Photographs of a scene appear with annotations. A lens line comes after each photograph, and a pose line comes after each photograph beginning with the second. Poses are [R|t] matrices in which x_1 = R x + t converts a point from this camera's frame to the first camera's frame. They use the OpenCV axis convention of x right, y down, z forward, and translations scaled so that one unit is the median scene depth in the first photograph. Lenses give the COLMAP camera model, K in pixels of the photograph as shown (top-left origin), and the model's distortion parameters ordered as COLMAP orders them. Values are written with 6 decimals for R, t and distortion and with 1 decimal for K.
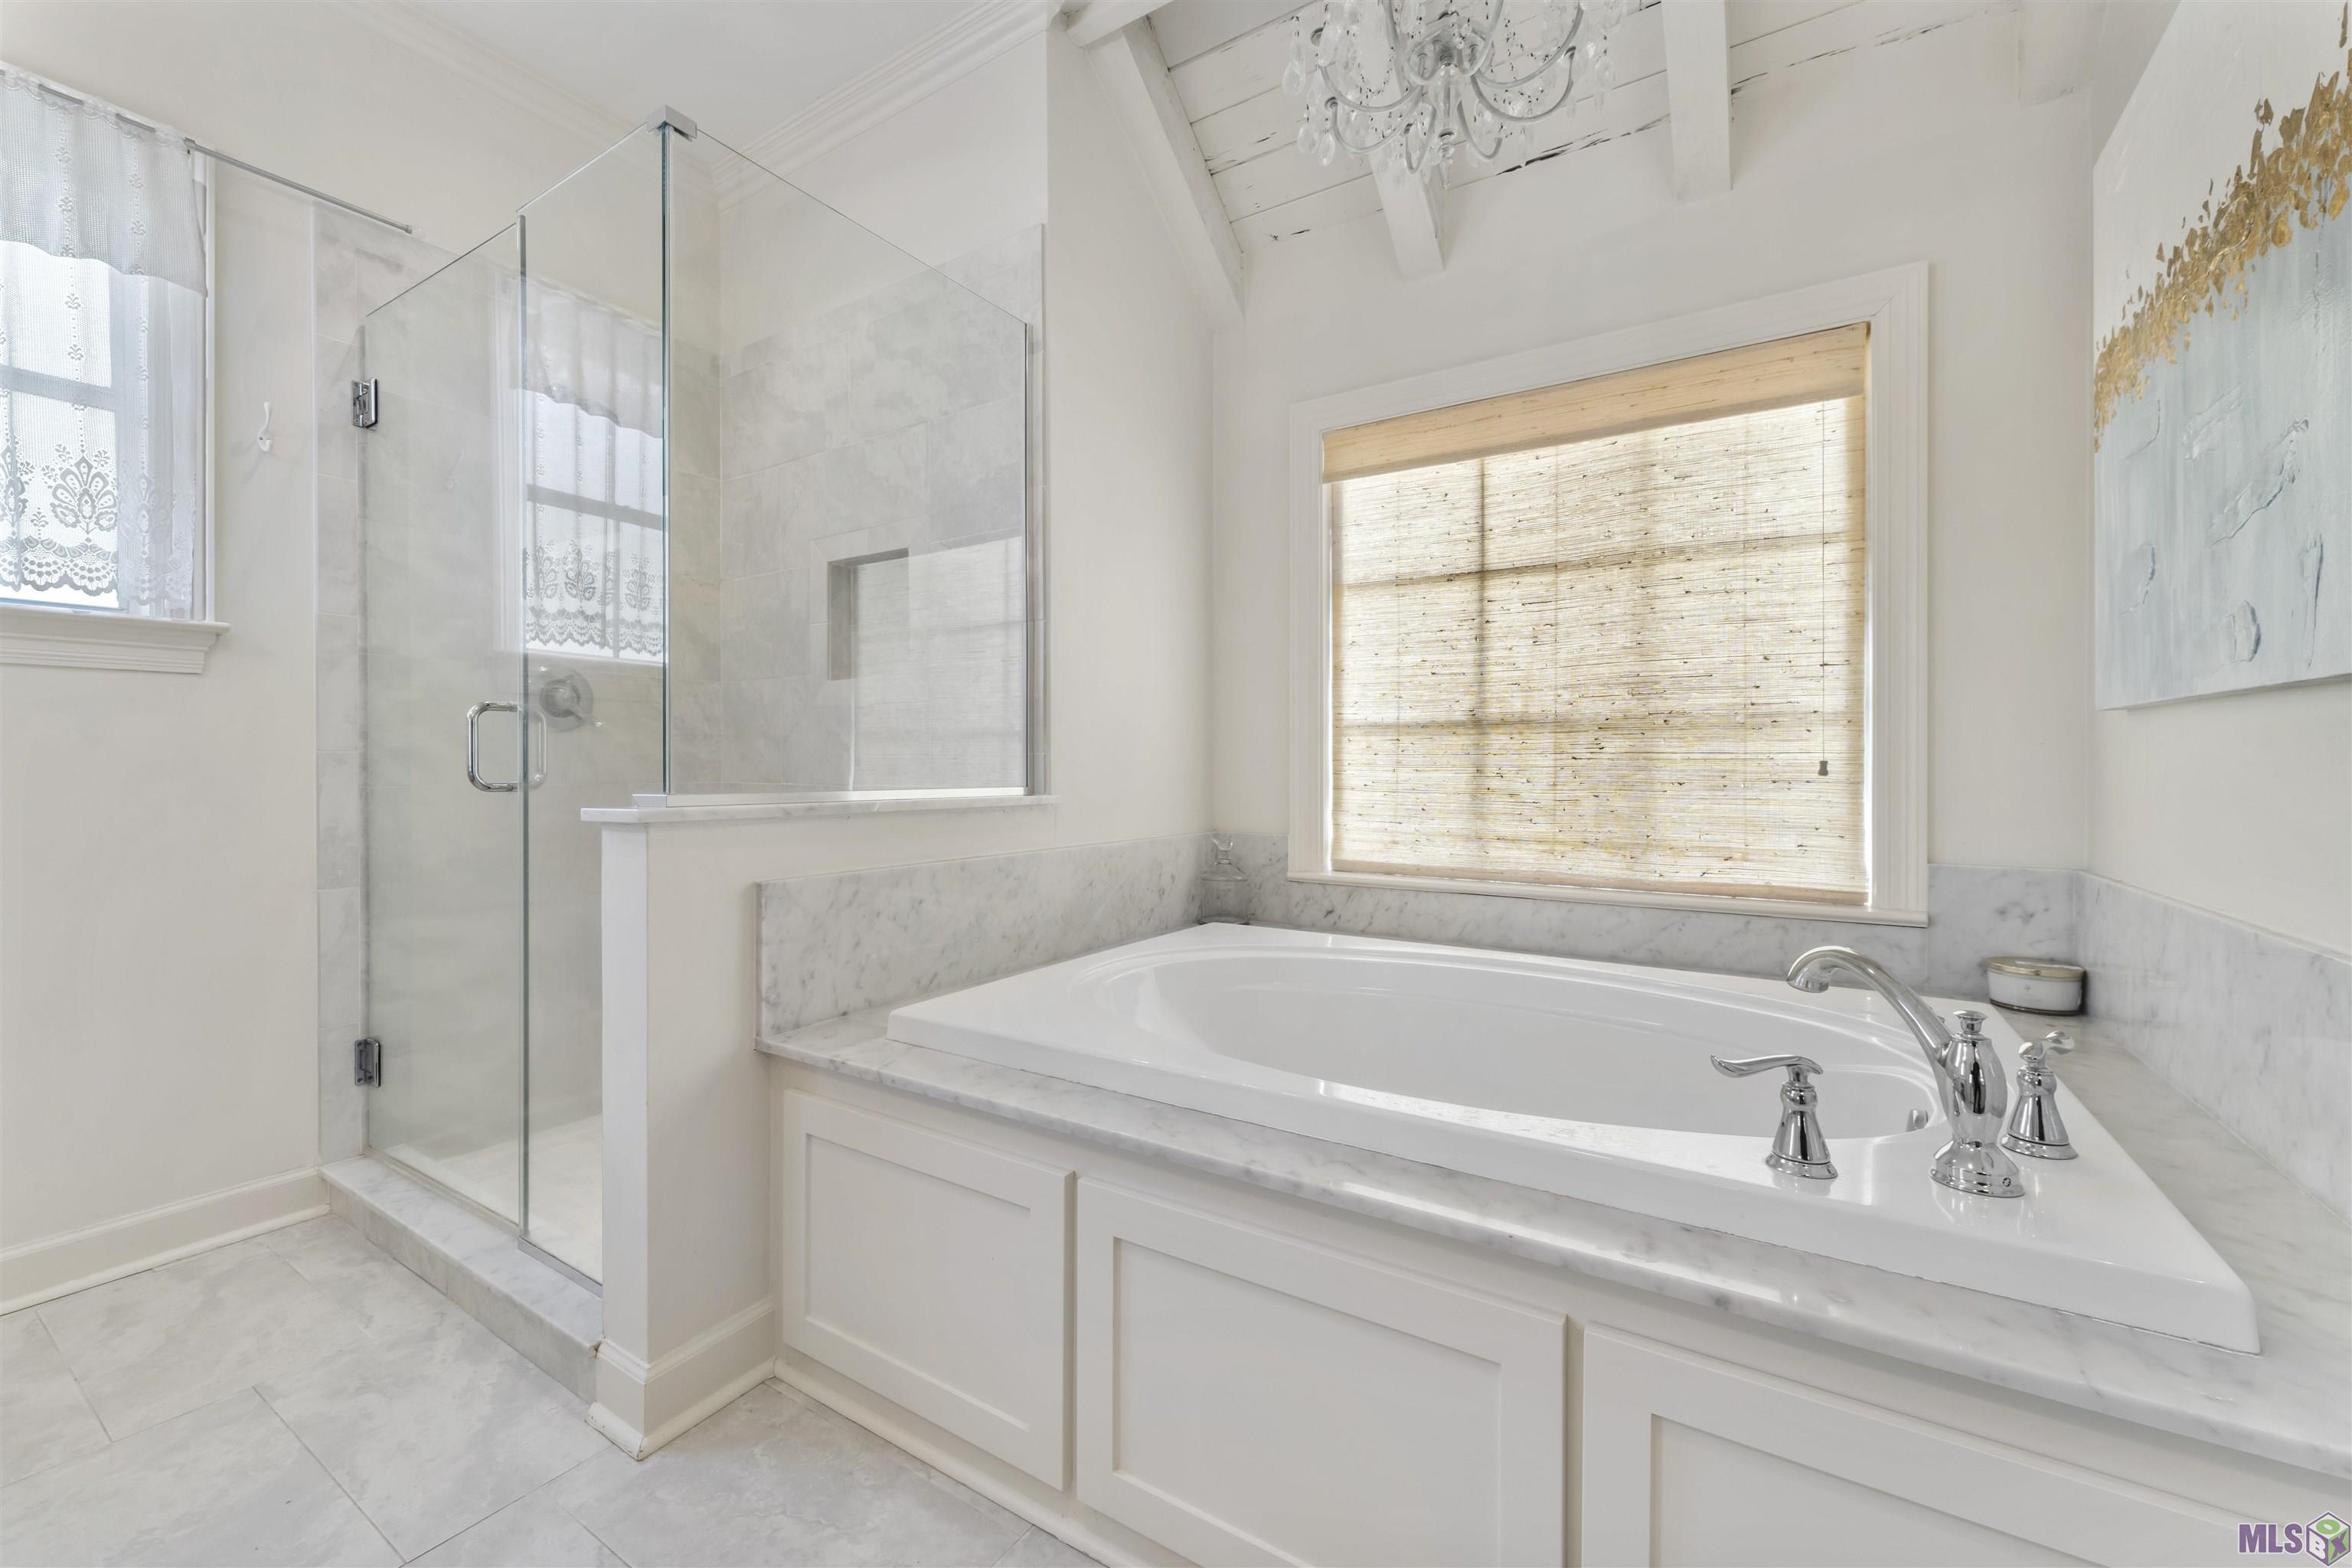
lens RADIAL K [[943.3, 0, 1168.0], [0, 943.3, 782.9], [0, 0, 1]] dist [-0.001214, -0.000216]
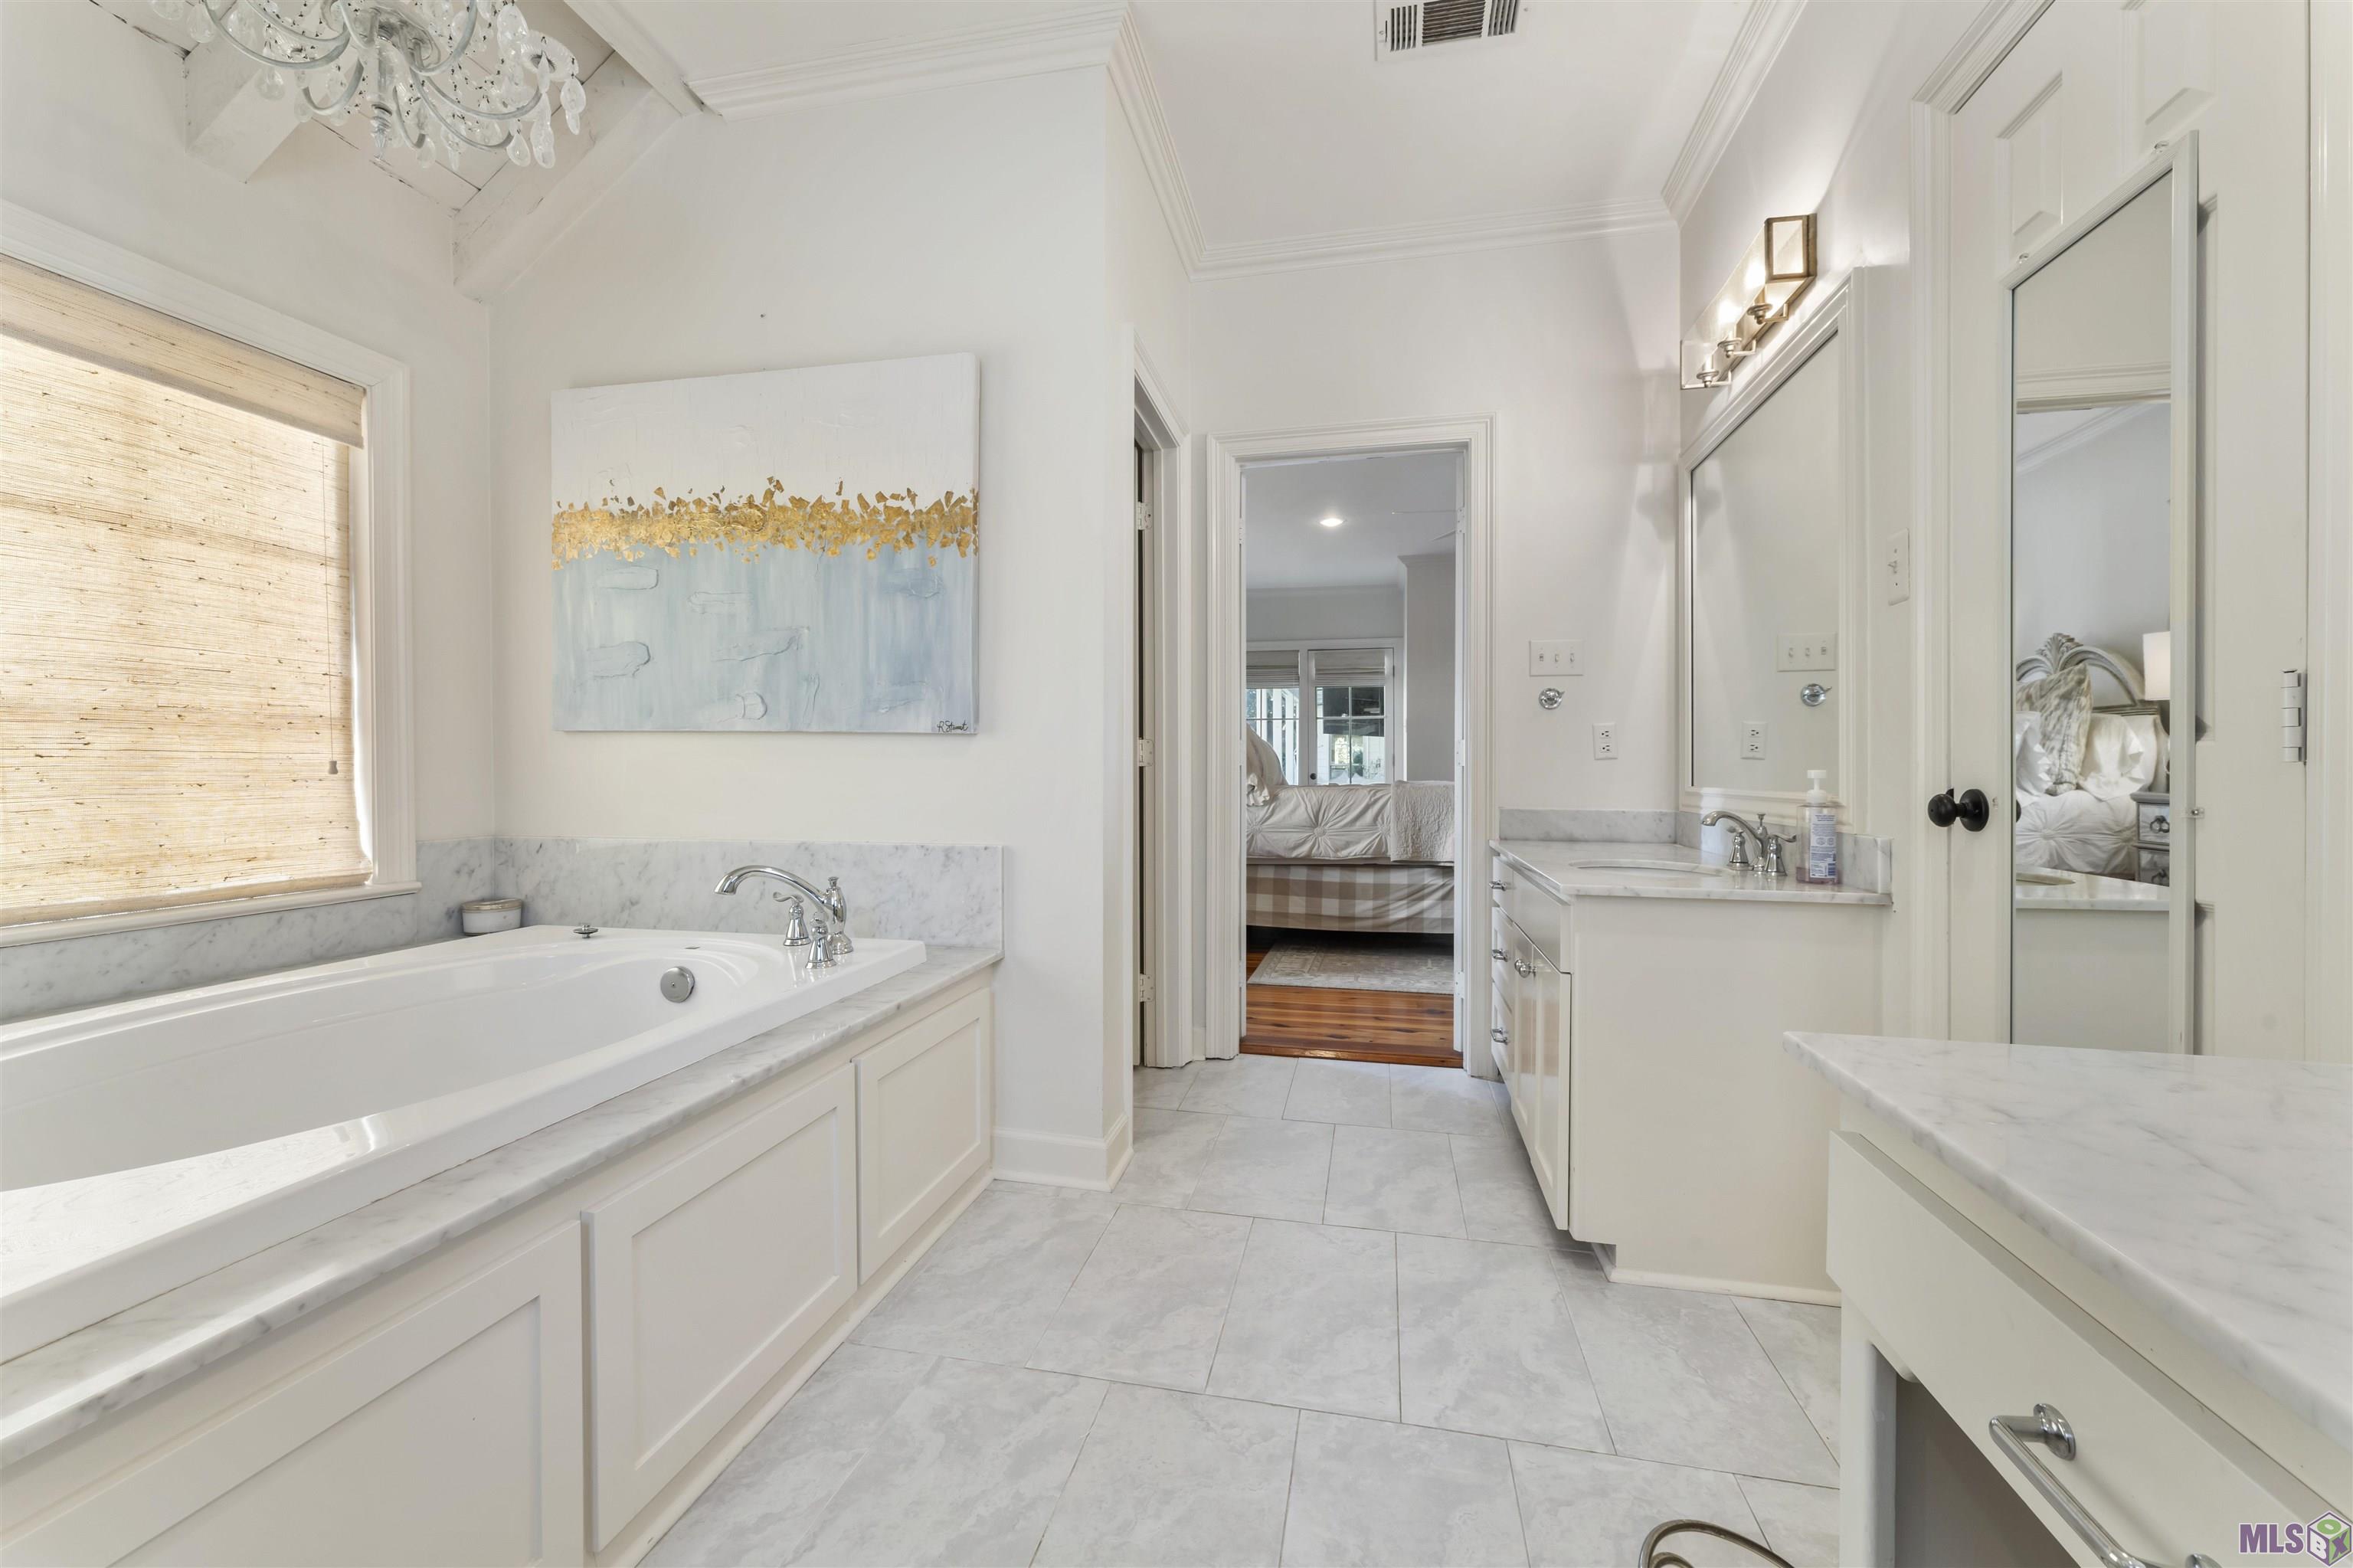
lens RADIAL K [[943.7, 0, 1172.7], [0, 943.7, 771.5], [0, 0, 1]] dist [-0.001214, -0.000216]
pose [[-0.347930, -0.012248, 0.937440, -0.674543], [0.008876, 0.999827, 0.016357, -0.019547], [-0.937478, 0.014011, -0.347761, 0.439773]]
